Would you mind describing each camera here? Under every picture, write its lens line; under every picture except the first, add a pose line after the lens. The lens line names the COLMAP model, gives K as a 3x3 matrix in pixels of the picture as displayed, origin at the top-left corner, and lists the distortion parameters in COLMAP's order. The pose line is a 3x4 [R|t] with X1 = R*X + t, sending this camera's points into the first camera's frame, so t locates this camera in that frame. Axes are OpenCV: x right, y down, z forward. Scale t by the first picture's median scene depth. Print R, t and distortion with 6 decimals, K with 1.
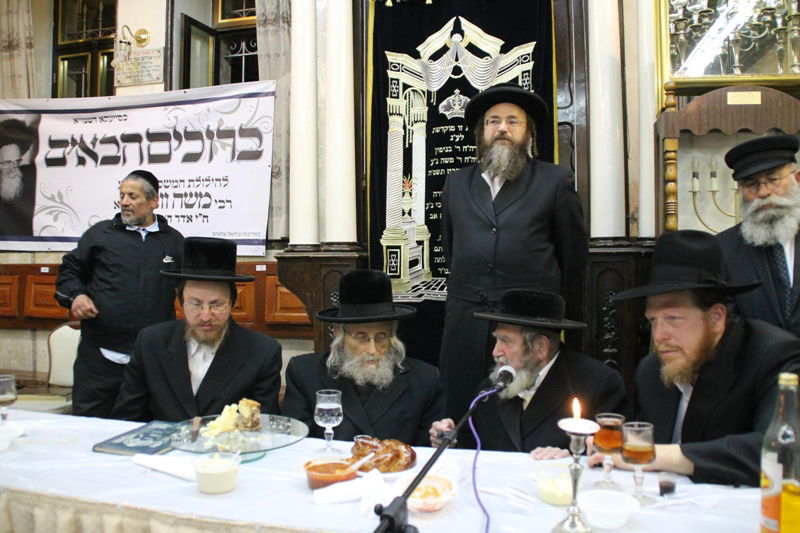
lens RADIAL K [[650.4, 0, 400.0], [0, 650.4, 266.5], [0, 0, 1]] dist [-0.152824, 0.085754]
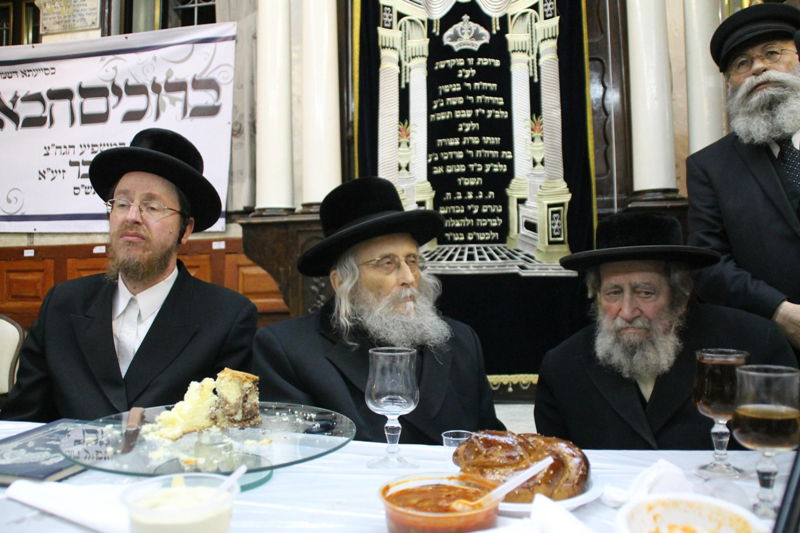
lens RADIAL K [[650.4, 0, 400.0], [0, 650.4, 266.5], [0, 0, 1]] dist [-0.152824, 0.085754]
pose [[0.996724, -0.009968, 0.080260, -0.051454], [0.011580, 0.999740, -0.019644, 0.048514], [-0.080043, 0.020509, 0.996580, 0.166752]]
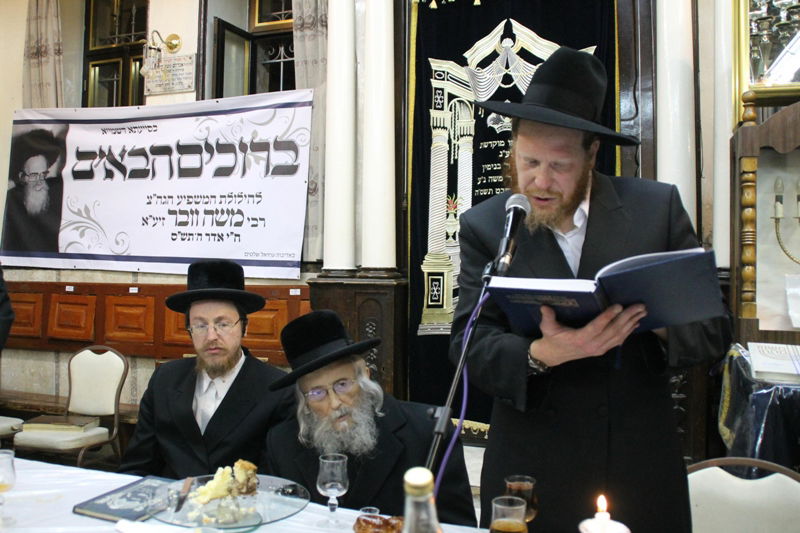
lens RADIAL K [[697.3, 0, 400.0], [0, 697.3, 266.5], [0, 0, 1]] dist [-0.133682, 0.091955]
pose [[0.996060, 0.012058, -0.087858, 0.021639], [-0.013796, 0.999721, -0.019195, -0.017539], [0.087602, 0.020331, 0.995948, 0.022209]]
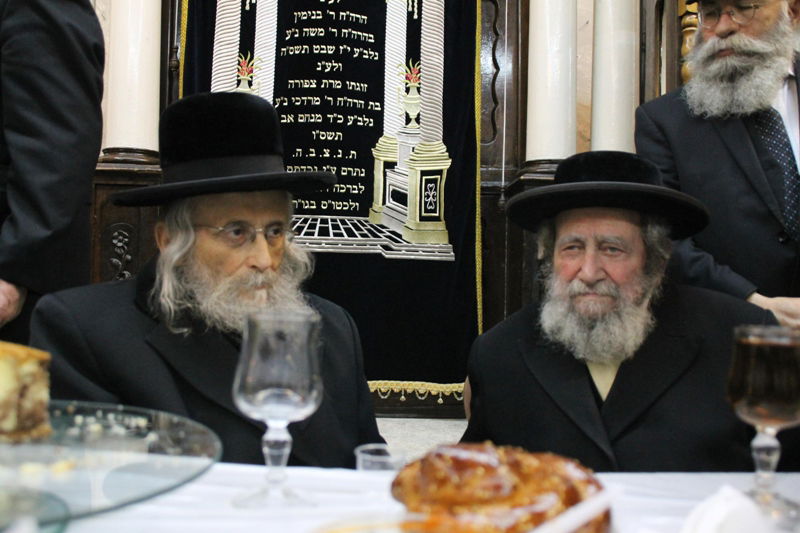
lens RADIAL K [[758.9, 0, 400.0], [0, 758.9, 266.5], [0, 0, 1]] dist [-0.104860, 0.112977]
pose [[0.947317, 0.031396, 0.318755, -0.062223], [-0.028736, 0.999502, -0.013044, 0.061512], [-0.319006, 0.003197, 0.947747, 0.219874]]
